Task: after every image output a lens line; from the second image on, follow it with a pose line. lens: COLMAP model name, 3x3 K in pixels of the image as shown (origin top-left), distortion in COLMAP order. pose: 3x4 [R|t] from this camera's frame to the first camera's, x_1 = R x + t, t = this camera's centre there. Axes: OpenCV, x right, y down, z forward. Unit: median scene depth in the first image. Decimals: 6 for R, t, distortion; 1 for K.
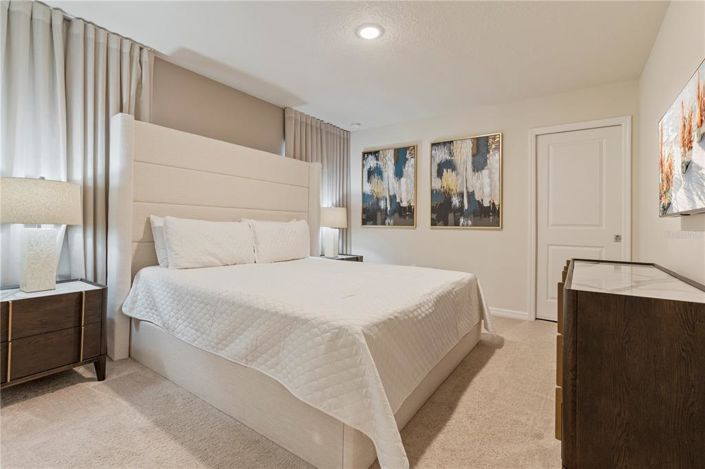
lens RADIAL K [[320.8, 0, 354.3], [0, 320.8, 232.4], [0, 0, 1]] dist [-0.003507, -0.000289]
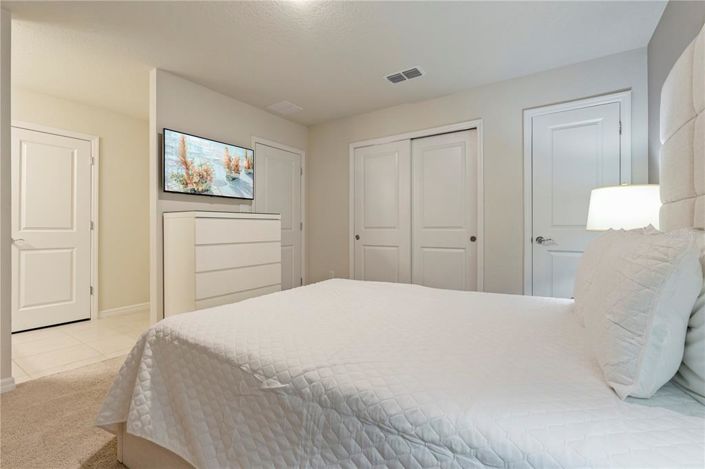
lens RADIAL K [[320.8, 0, 350.8], [0, 320.8, 232.6], [0, 0, 1]] dist [-0.003507, -0.000289]
pose [[0.999876, -0.012579, 0.009443, 1.710993], [0.012654, 0.999889, -0.007899, 0.013383], [-0.009342, 0.008017, 0.999924, -0.102335]]
